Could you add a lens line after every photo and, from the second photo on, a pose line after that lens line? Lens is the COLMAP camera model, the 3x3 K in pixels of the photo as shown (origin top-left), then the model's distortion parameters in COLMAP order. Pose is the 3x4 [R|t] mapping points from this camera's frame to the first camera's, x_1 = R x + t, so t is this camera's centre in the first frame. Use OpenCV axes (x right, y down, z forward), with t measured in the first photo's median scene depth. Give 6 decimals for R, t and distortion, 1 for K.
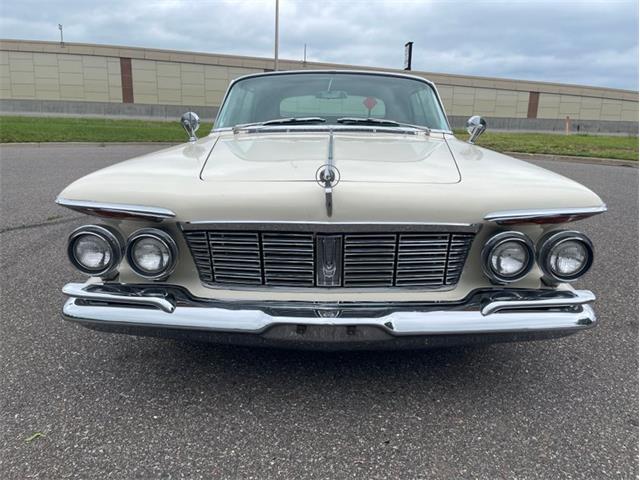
lens RADIAL K [[482.0, 0, 317.1], [0, 482.0, 240.7], [0, 0, 1]] dist [-0.003370, -0.004653]
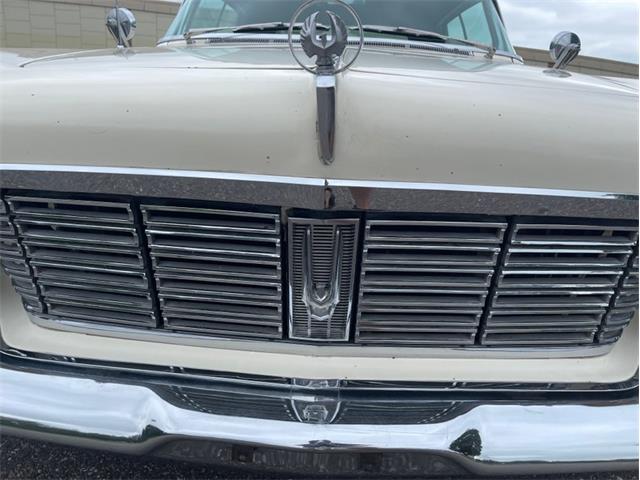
lens RADIAL K [[481.3, 0, 320.8], [0, 481.3, 243.4], [0, 0, 1]] dist [0.062191, -0.081763]
pose [[0.999187, 0.039568, 0.007717, 0.010422], [-0.040006, 0.996838, 0.068660, -0.008943], [-0.004976, -0.068913, 0.997610, 0.338444]]
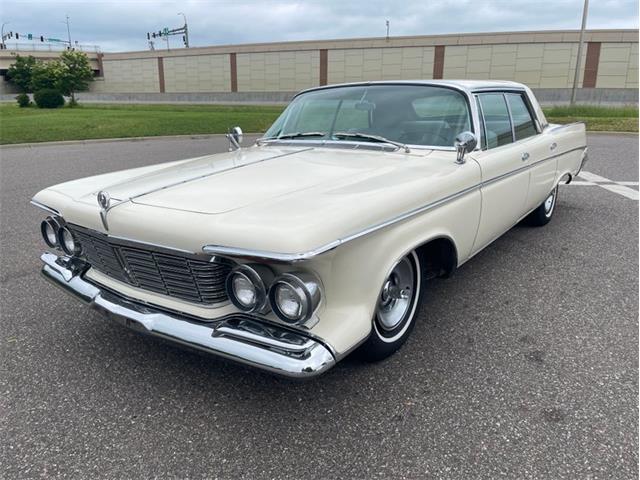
lens RADIAL K [[483.4, 0, 320.9], [0, 483.4, 236.9], [0, 0, 1]] dist [0.064064, -0.079568]
pose [[0.811217, 0.132415, -0.569555, 0.652022], [-0.115806, 0.991111, 0.065479, -0.097570], [0.573163, 0.012841, 0.819341, 0.127023]]
